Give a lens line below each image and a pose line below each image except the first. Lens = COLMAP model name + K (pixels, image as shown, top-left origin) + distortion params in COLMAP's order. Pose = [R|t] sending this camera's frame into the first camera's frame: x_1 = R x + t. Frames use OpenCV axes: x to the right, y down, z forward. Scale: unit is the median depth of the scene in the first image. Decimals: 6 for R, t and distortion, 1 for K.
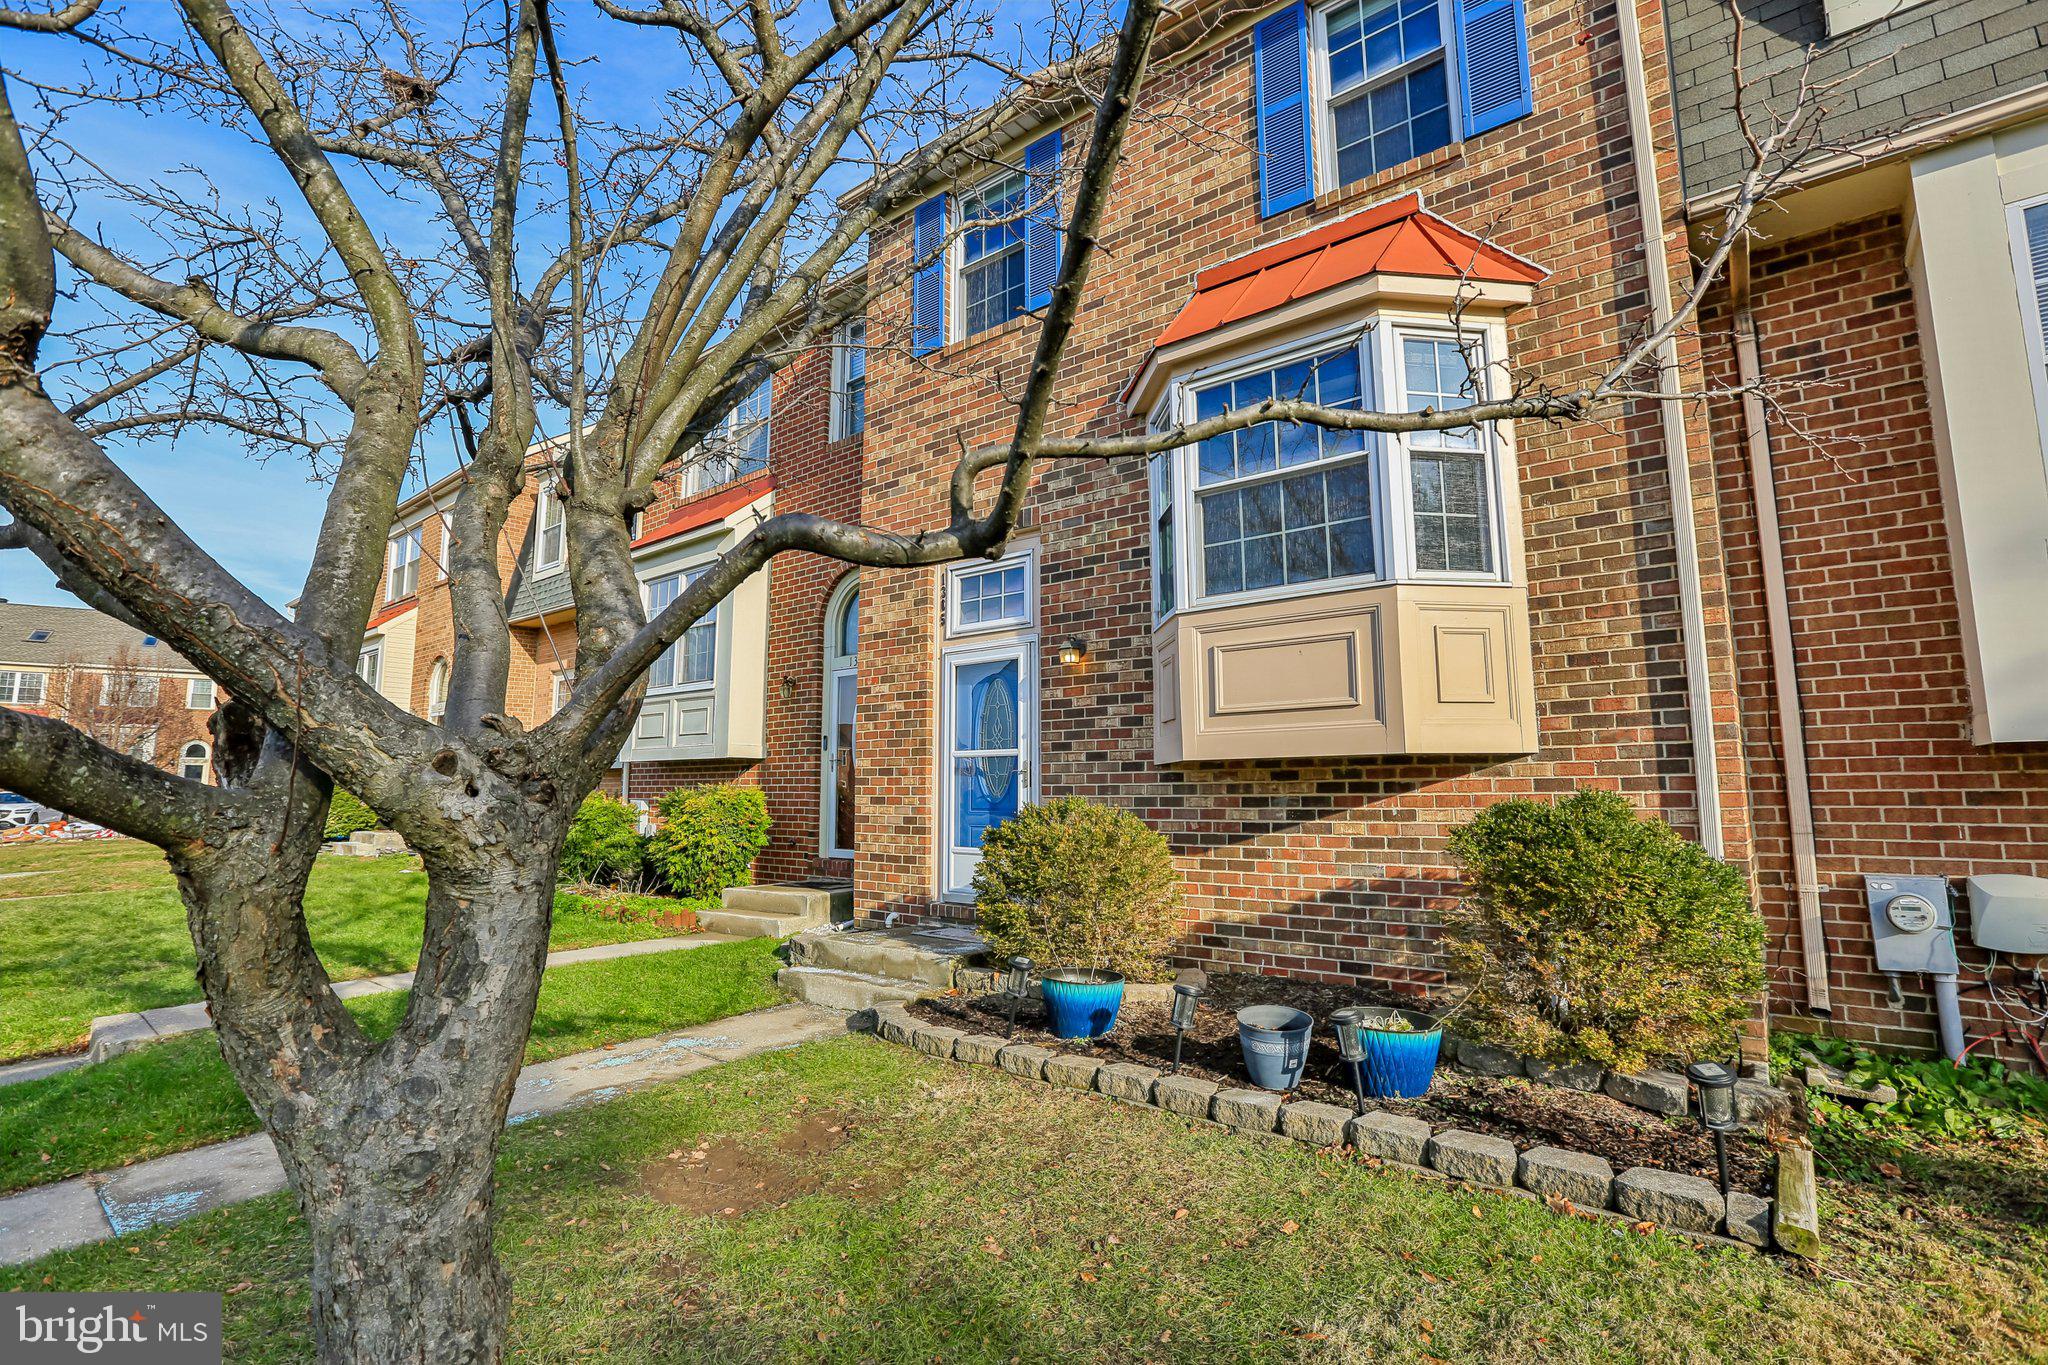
lens RADIAL K [[942.7, 0, 1019.3], [0, 942.7, 681.8], [0, 0, 1]] dist [-0.050604, 0.015028]
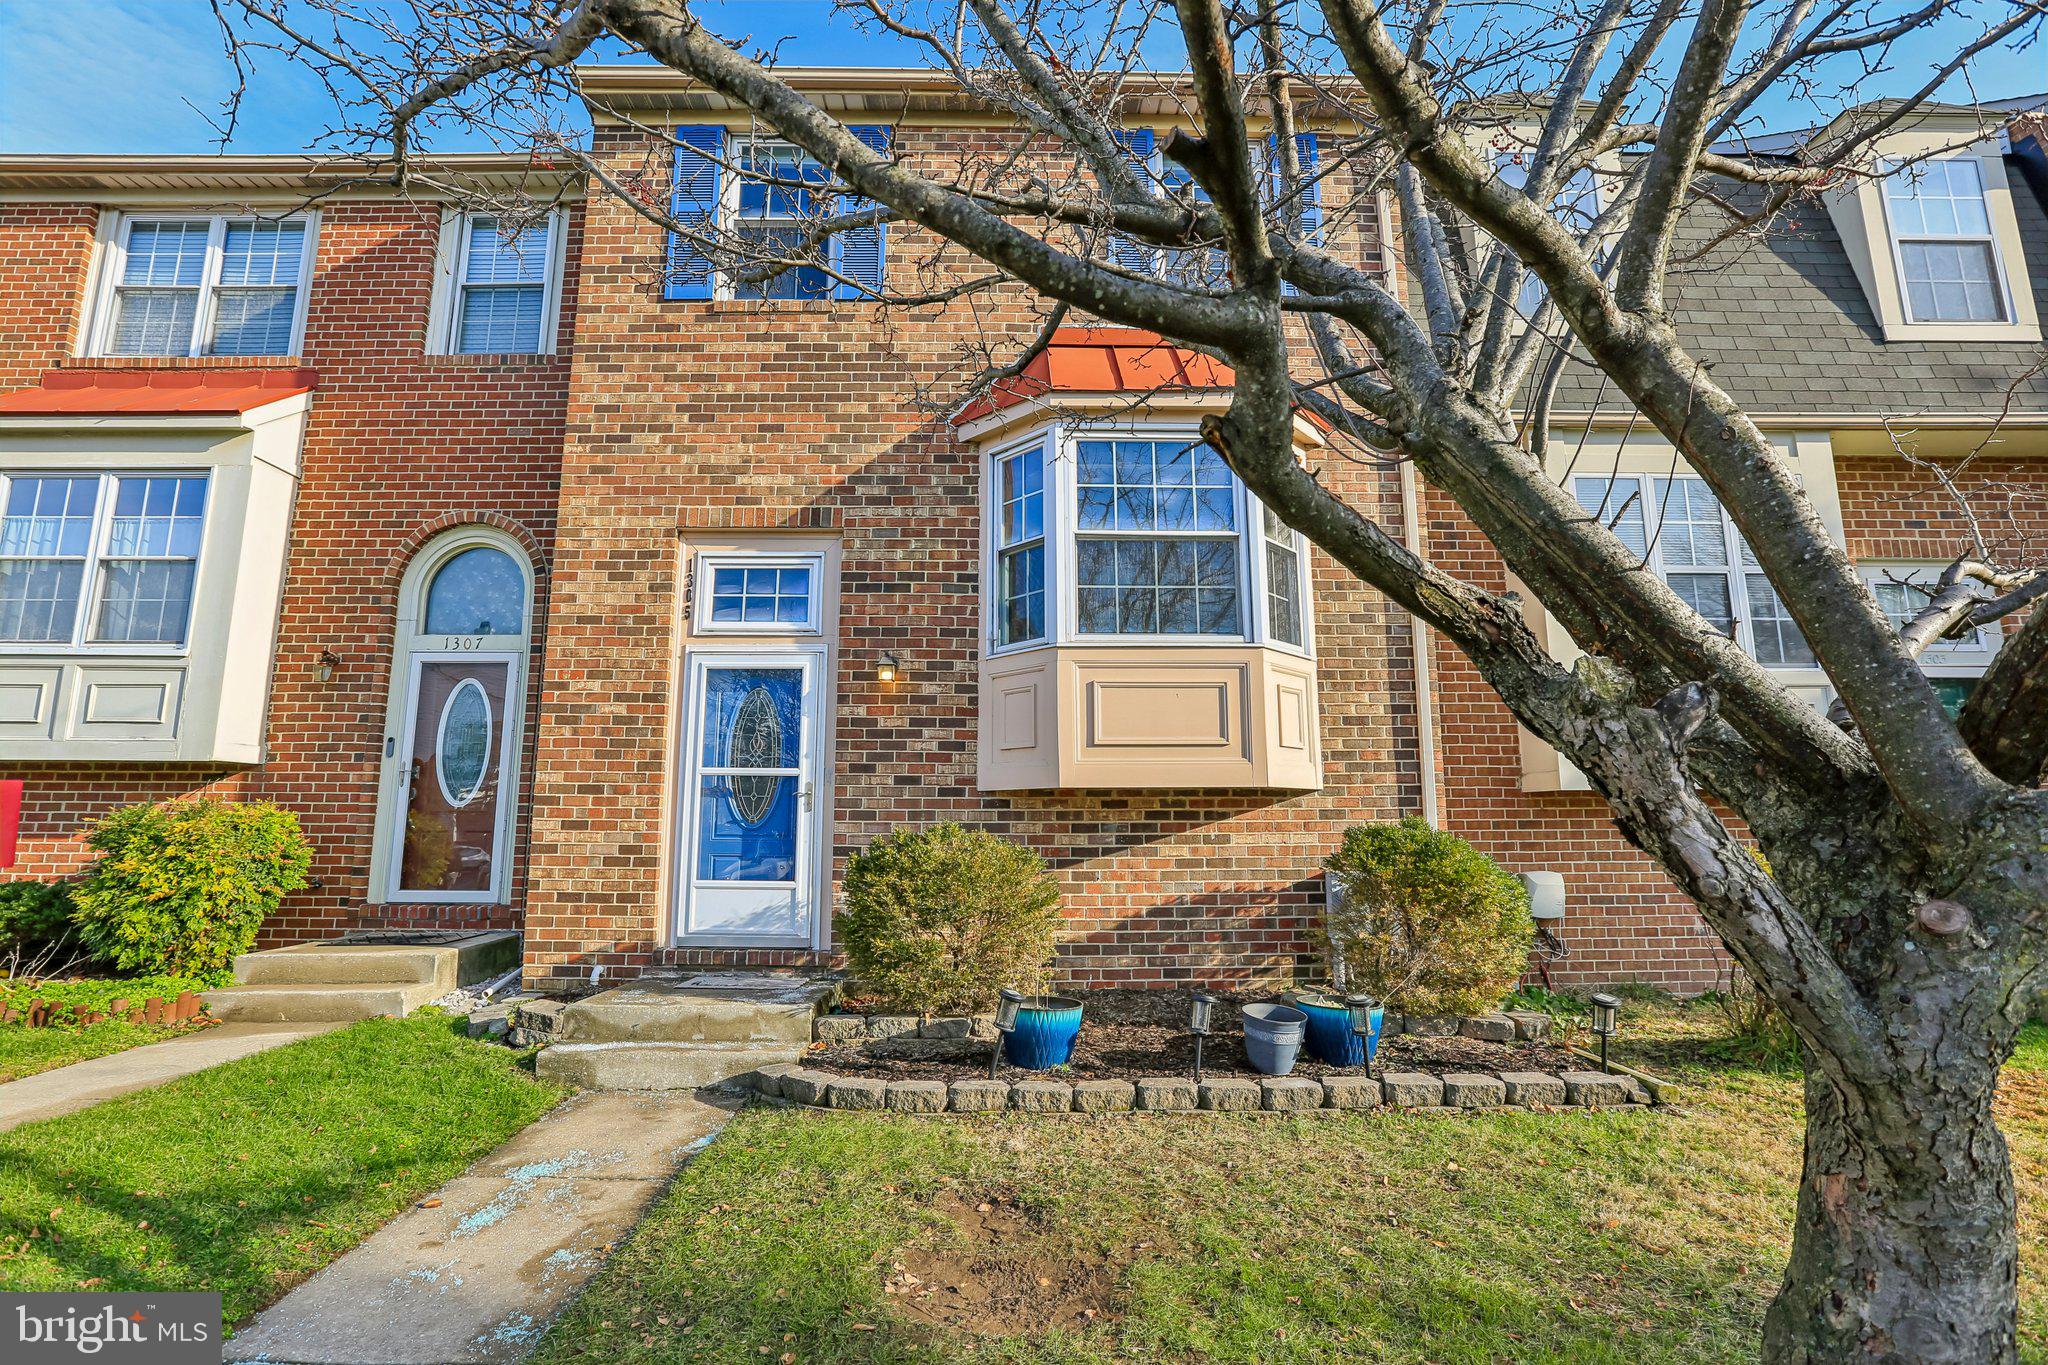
lens RADIAL K [[942.7, 0, 1014.5], [0, 942.7, 679.8], [0, 0, 1]] dist [-0.050604, 0.015028]
pose [[0.769298, 0.100606, 0.630919, -0.476419], [-0.078196, 0.994926, -0.063303, 0.031379], [-0.634086, -0.000636, 0.773262, 0.201339]]
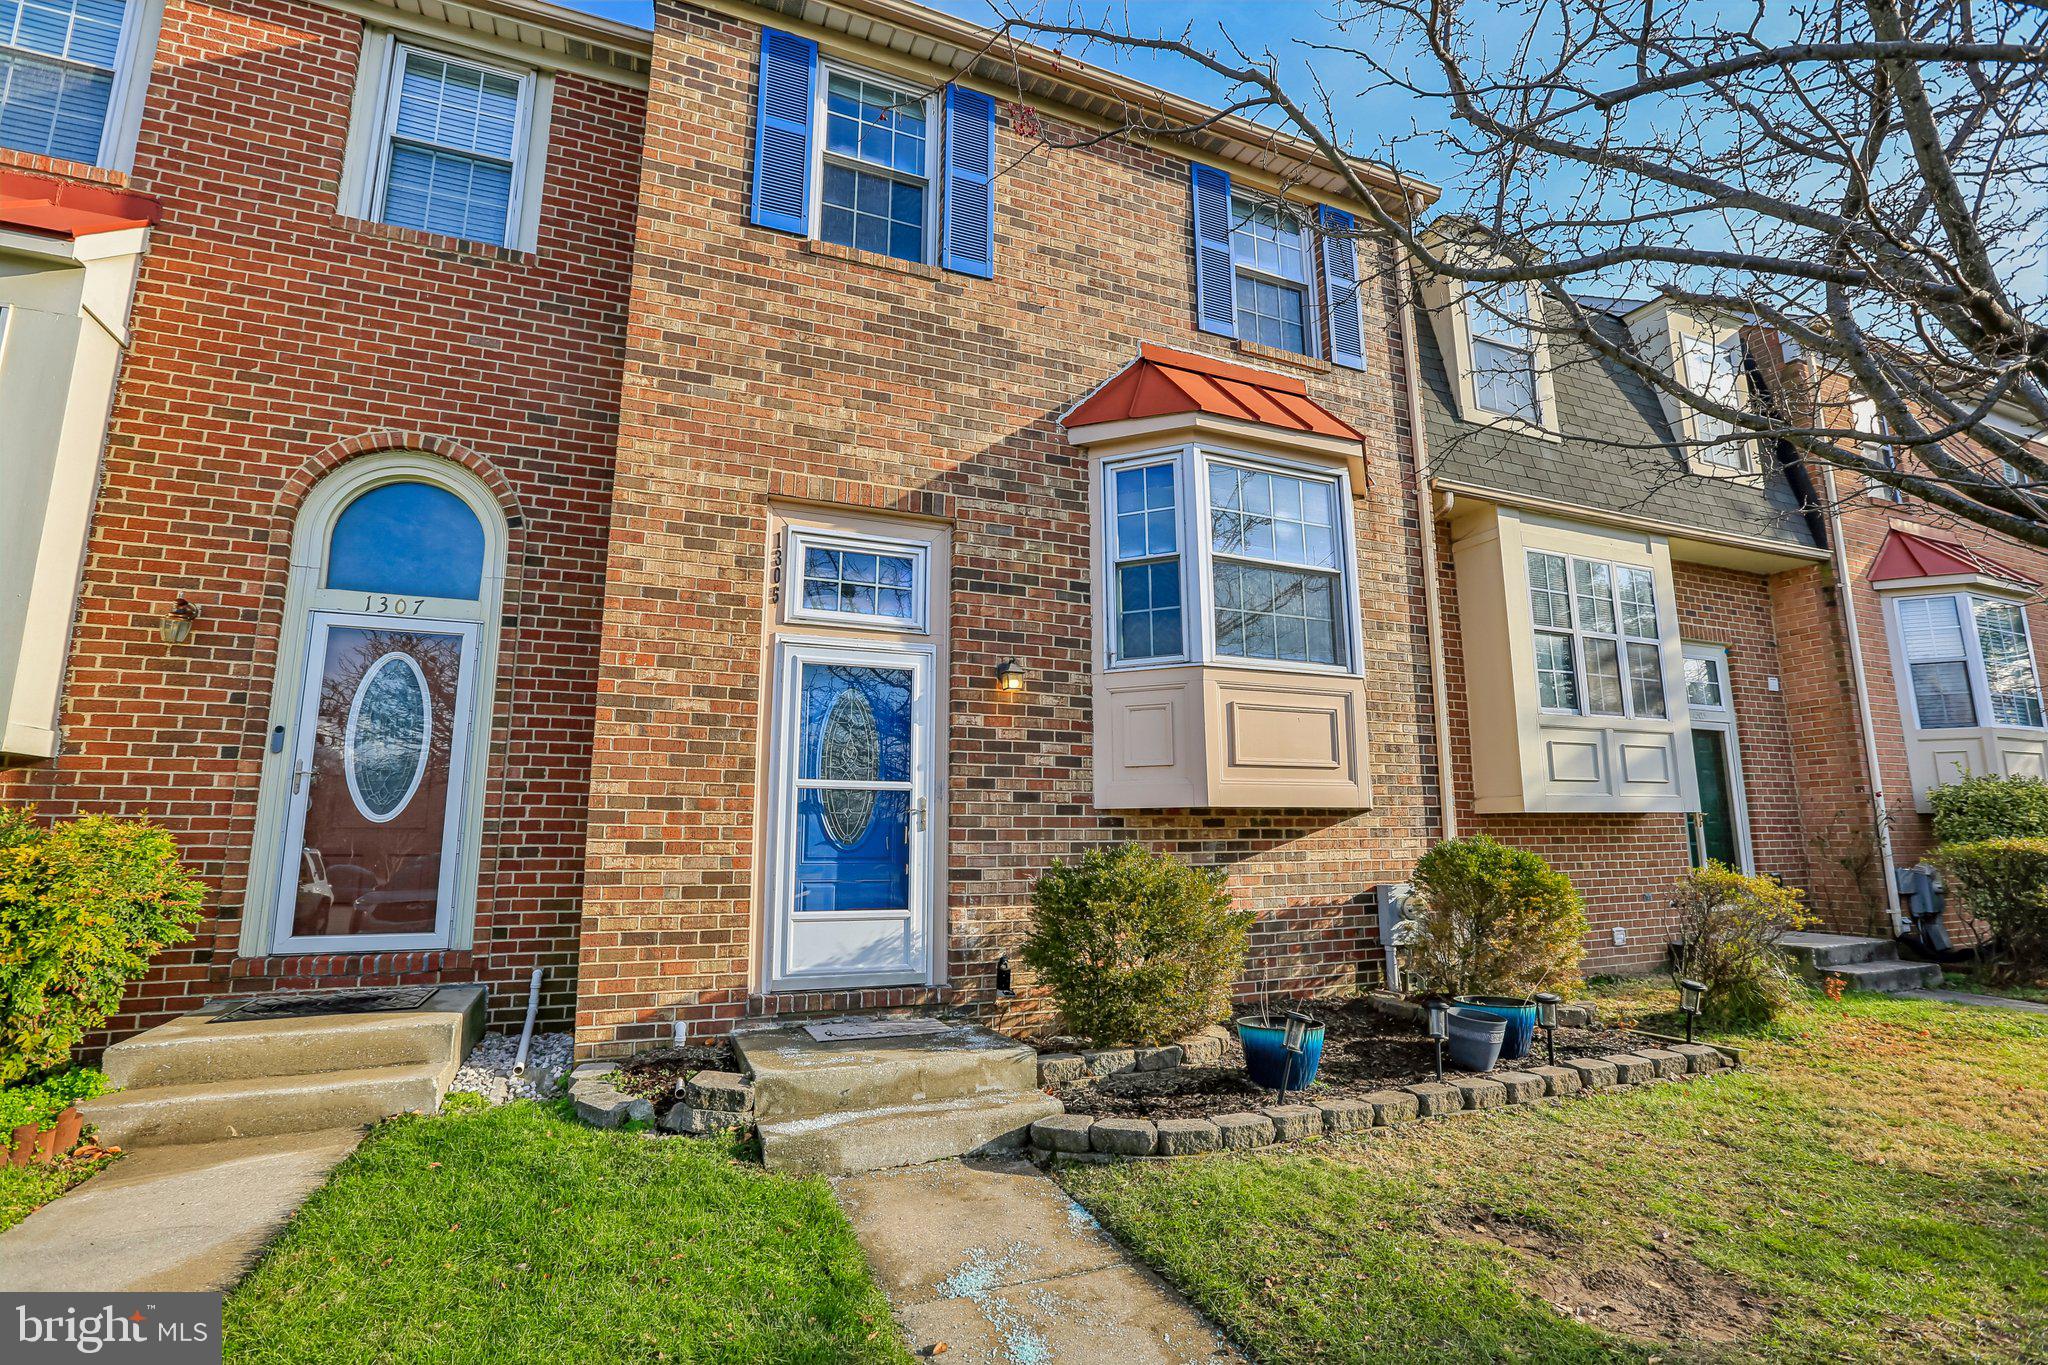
lens RADIAL K [[942.7, 0, 1013.8], [0, 942.7, 680.7], [0, 0, 1]] dist [-0.050604, 0.015028]
pose [[0.475214, 0.145924, 0.867685, -0.760622], [-0.104079, 0.988551, -0.109248, 0.073142], [-0.873693, -0.038392, 0.484961, 0.614536]]
